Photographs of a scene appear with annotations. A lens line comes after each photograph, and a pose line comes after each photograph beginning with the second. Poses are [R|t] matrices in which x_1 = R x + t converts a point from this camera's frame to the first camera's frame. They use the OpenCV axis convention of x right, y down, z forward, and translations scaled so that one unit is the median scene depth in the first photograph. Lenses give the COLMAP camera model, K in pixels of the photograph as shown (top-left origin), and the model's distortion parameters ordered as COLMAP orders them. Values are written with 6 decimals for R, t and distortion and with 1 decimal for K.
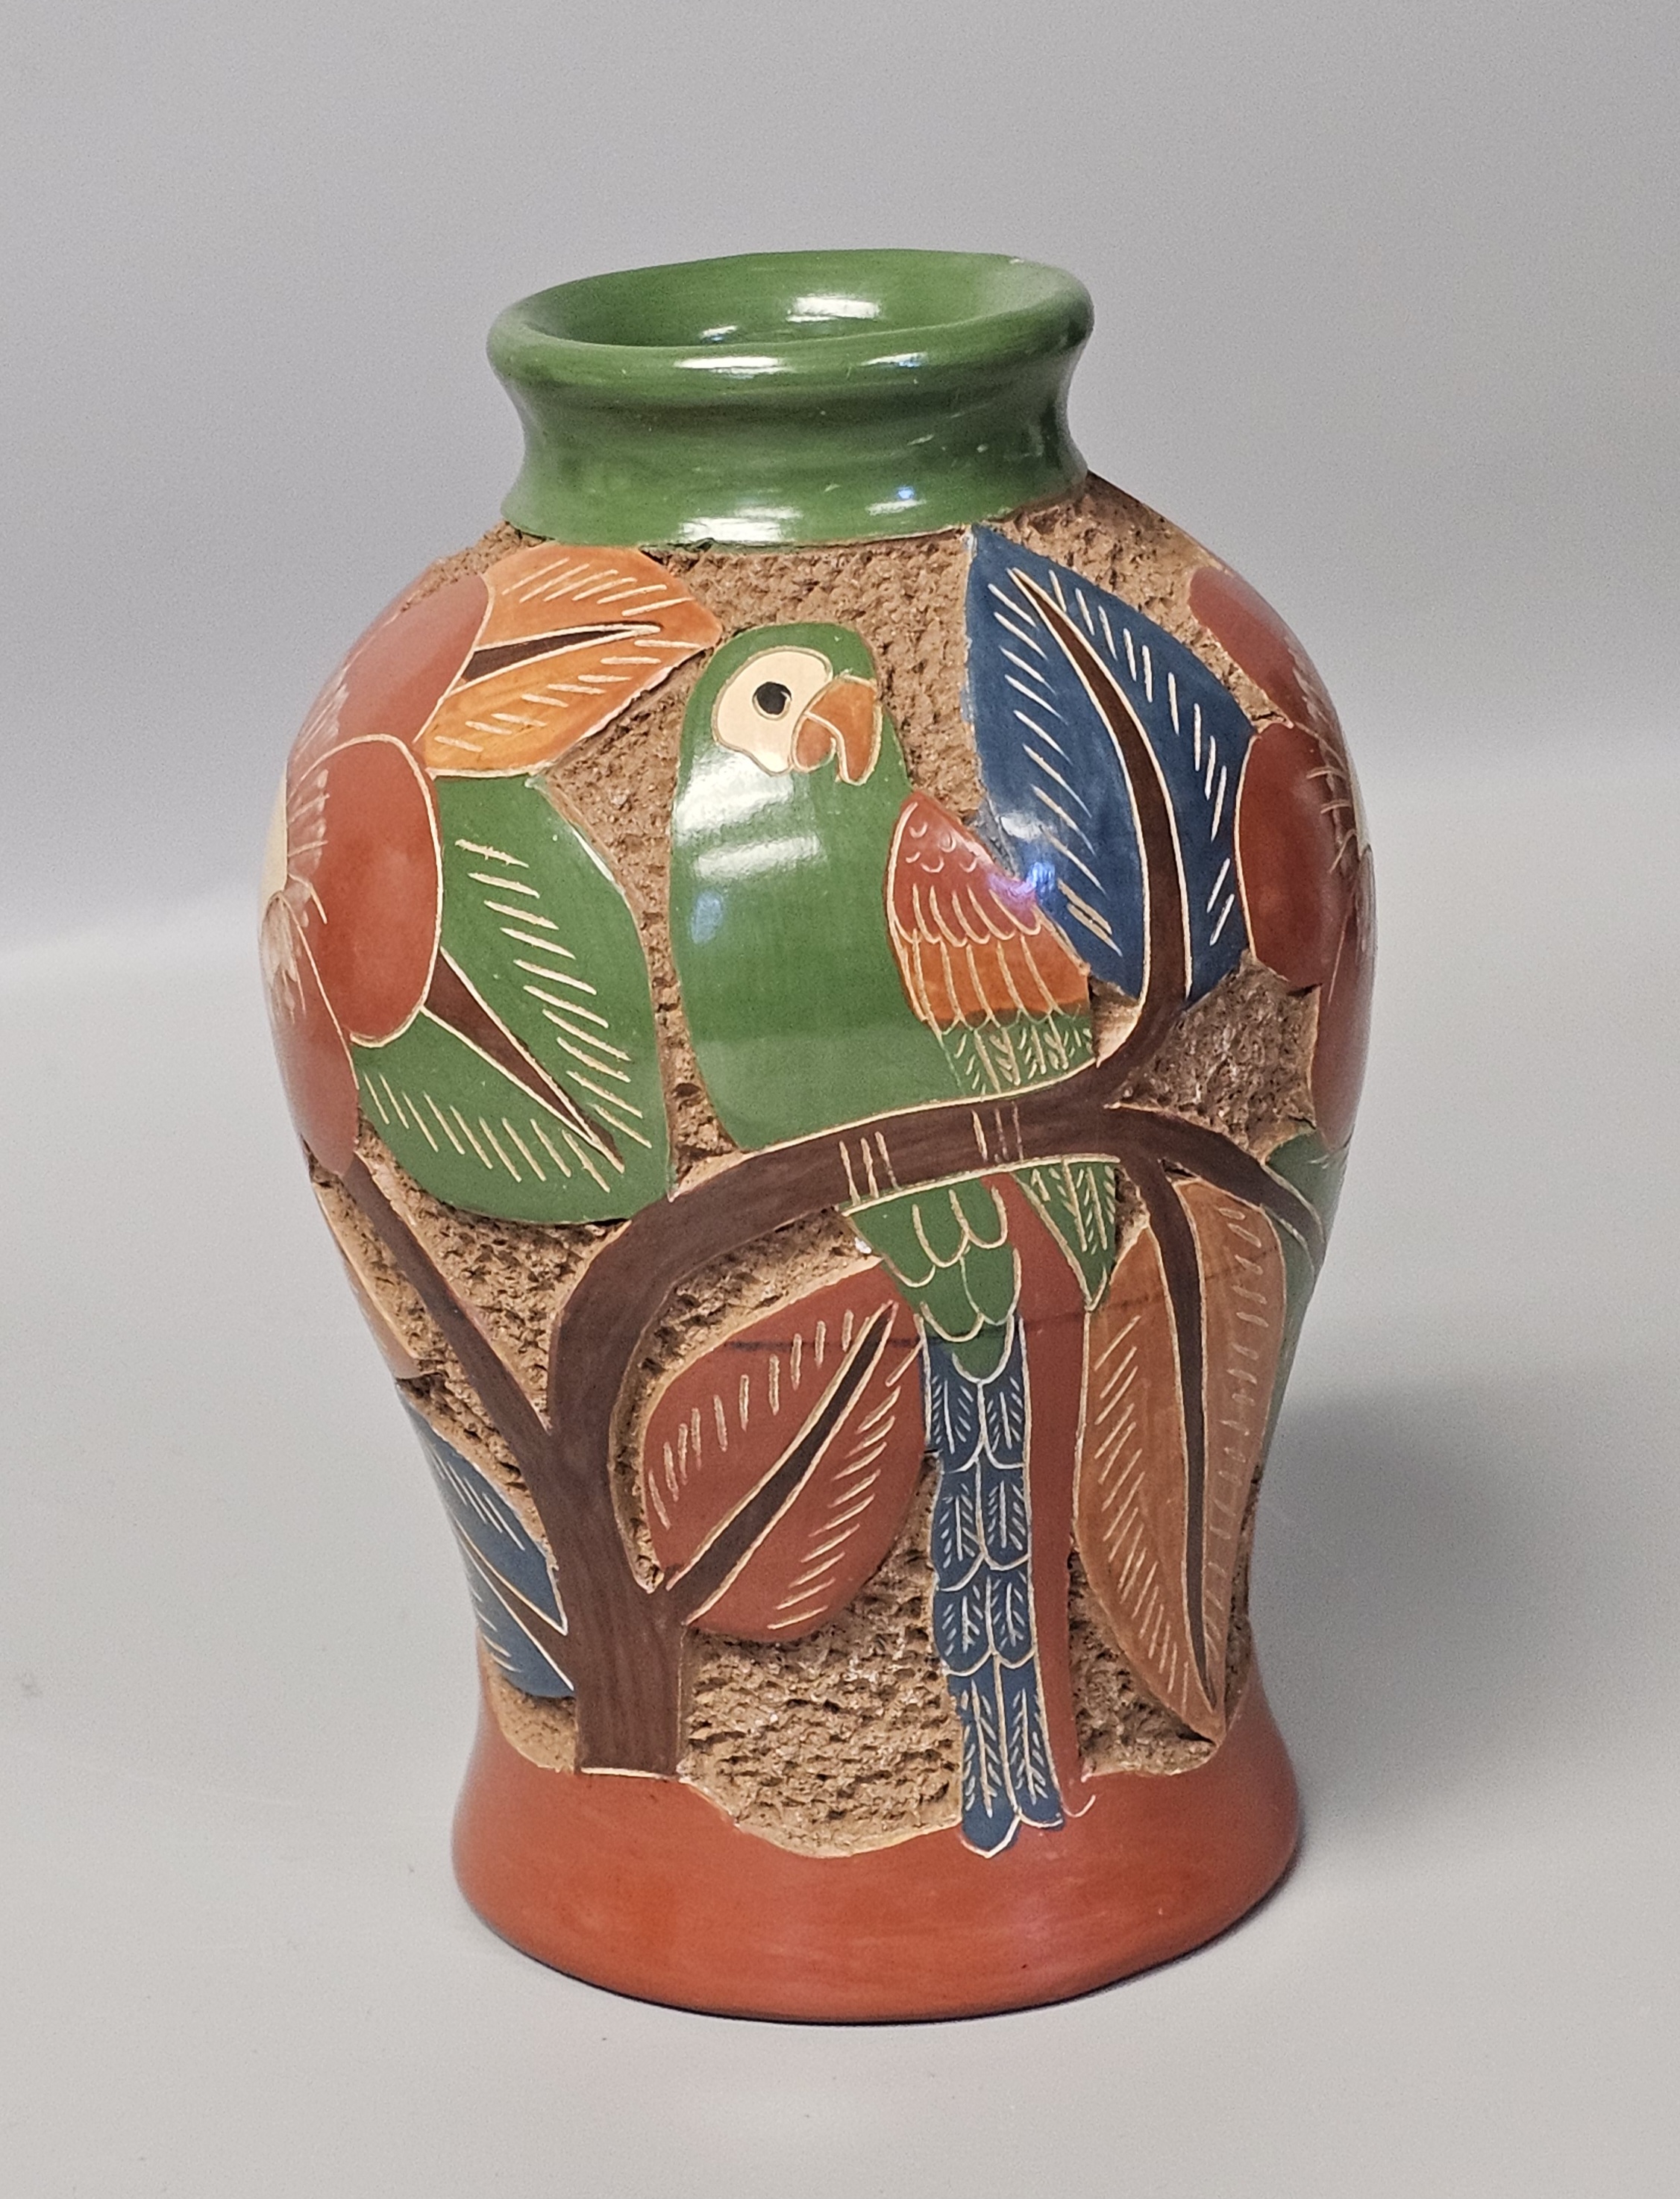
lens RADIAL K [[1554.9, 0, 838.9], [0, 1554.9, 1173.4], [0, 0, 1]] dist [-0.001223, 0.000227]
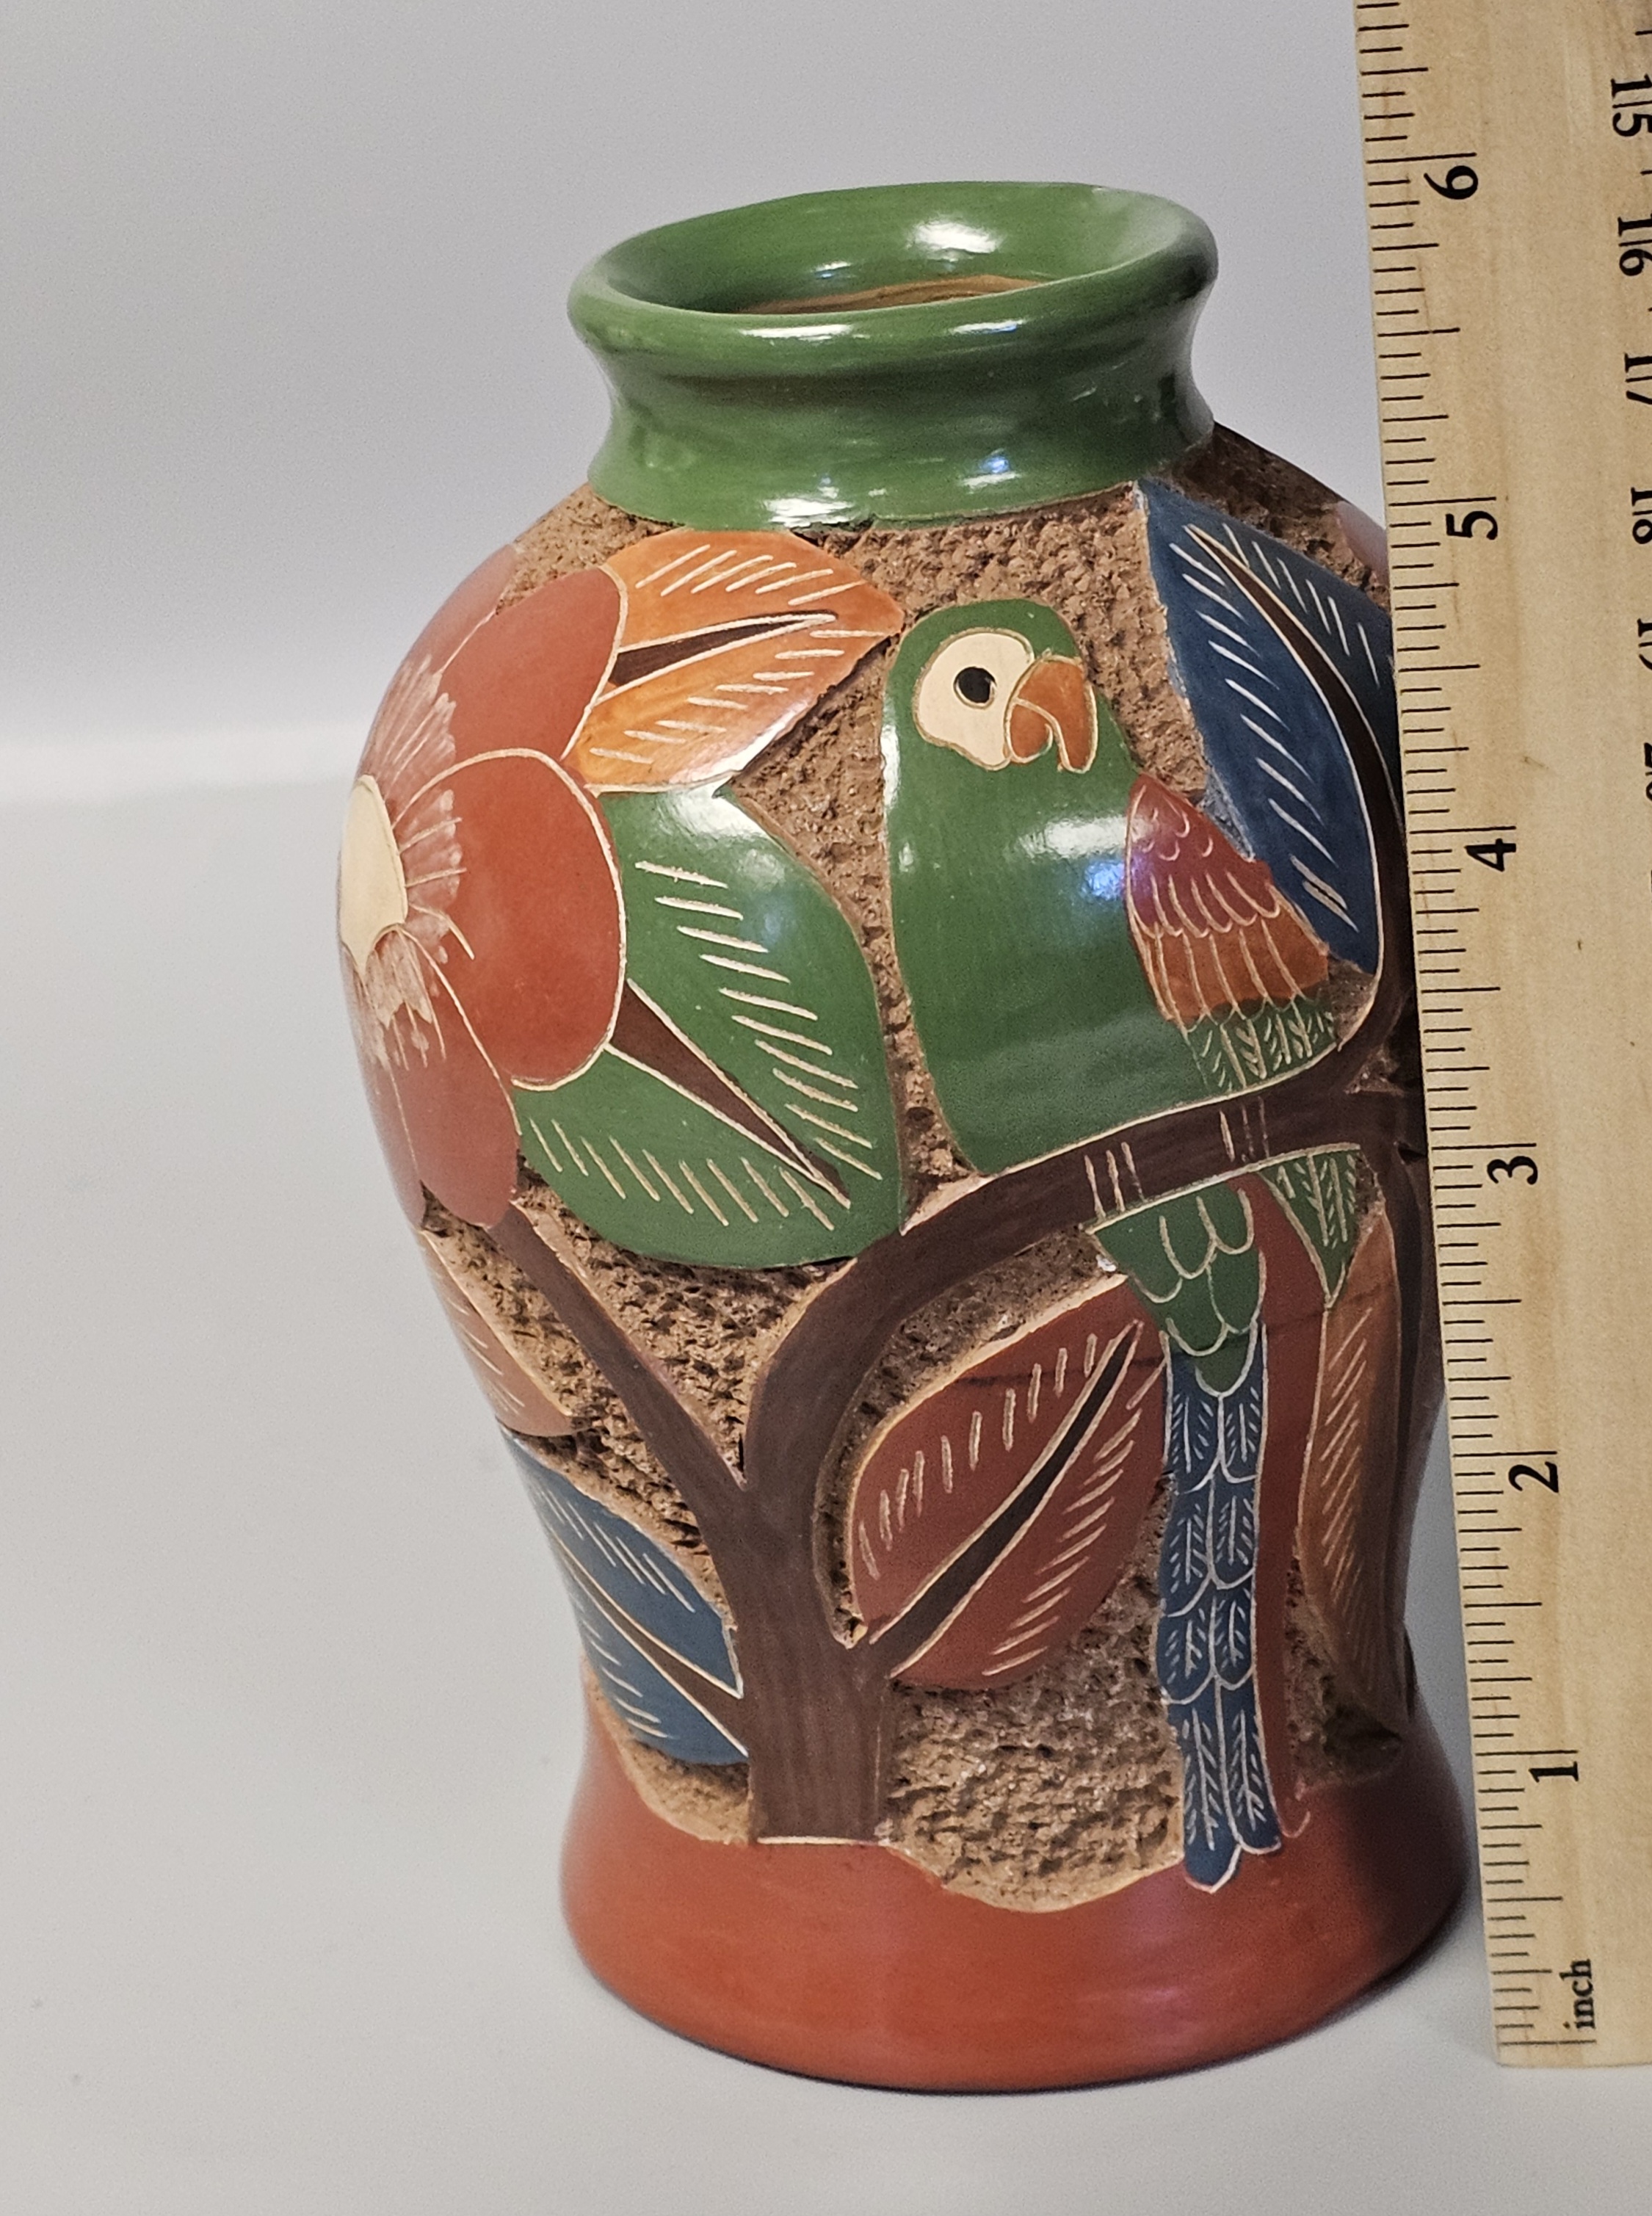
lens RADIAL K [[1644.6, 0, 826.0], [0, 1644.6, 1108.0], [0, 0, 1]] dist [-0.000698, -0.004125]
pose [[0.995740, -0.082160, 0.041856, -0.177241], [0.082676, 0.996519, -0.010742, -0.047388], [-0.040828, 0.014157, 0.999066, 0.026283]]
